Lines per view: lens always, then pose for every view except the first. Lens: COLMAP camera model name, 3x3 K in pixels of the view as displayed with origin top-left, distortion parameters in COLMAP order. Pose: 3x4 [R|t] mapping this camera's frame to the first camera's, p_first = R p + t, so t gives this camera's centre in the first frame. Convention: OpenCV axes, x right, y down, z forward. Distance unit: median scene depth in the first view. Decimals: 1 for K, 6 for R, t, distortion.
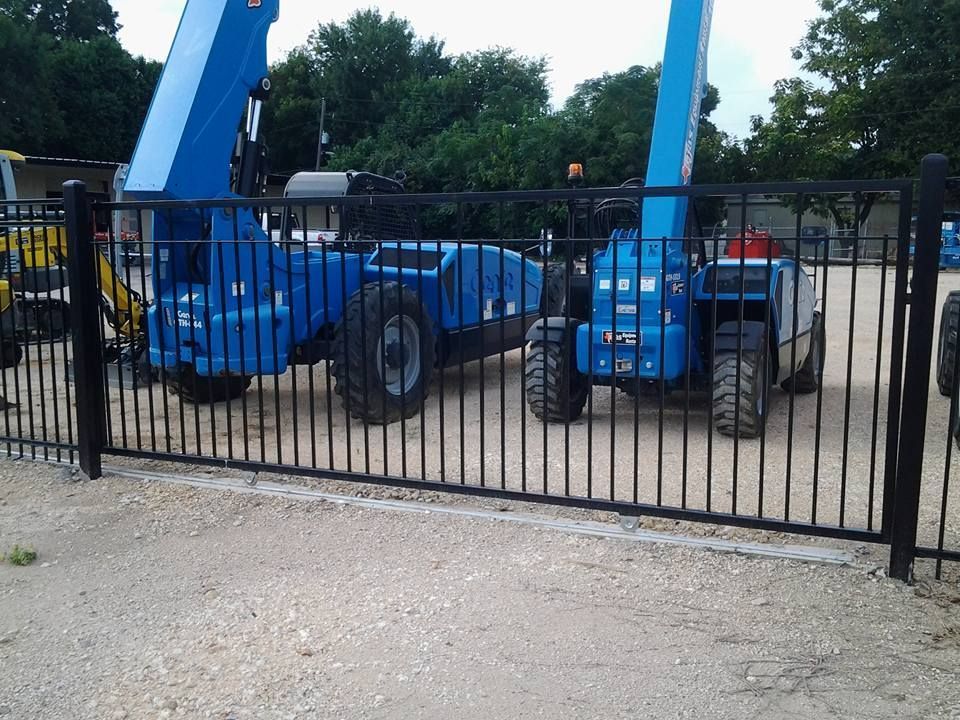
lens RADIAL K [[946.6, 0, 480.0], [0, 946.6, 360.0], [0, 0, 1]] dist [-0.005222, 0.005189]
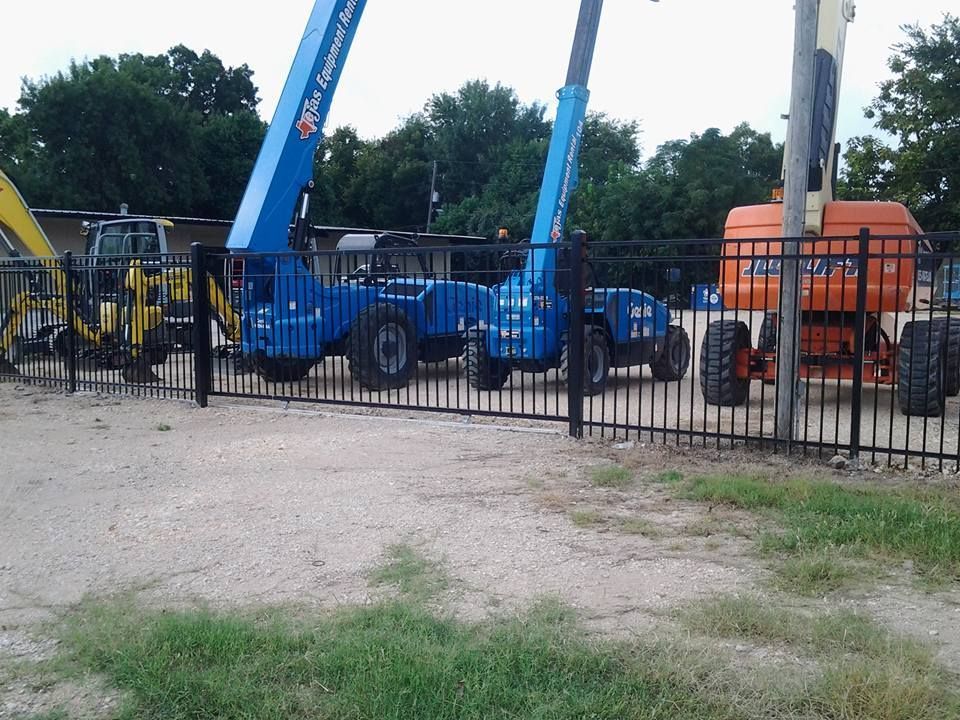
lens RADIAL K [[946.6, 0, 480.0], [0, 946.6, 360.0], [0, 0, 1]] dist [-0.005222, 0.005189]
pose [[0.991212, 0.008441, -0.132015, 0.045341], [-0.015572, 0.998469, -0.053081, 0.015916], [0.131365, 0.054670, 0.989826, -0.092528]]
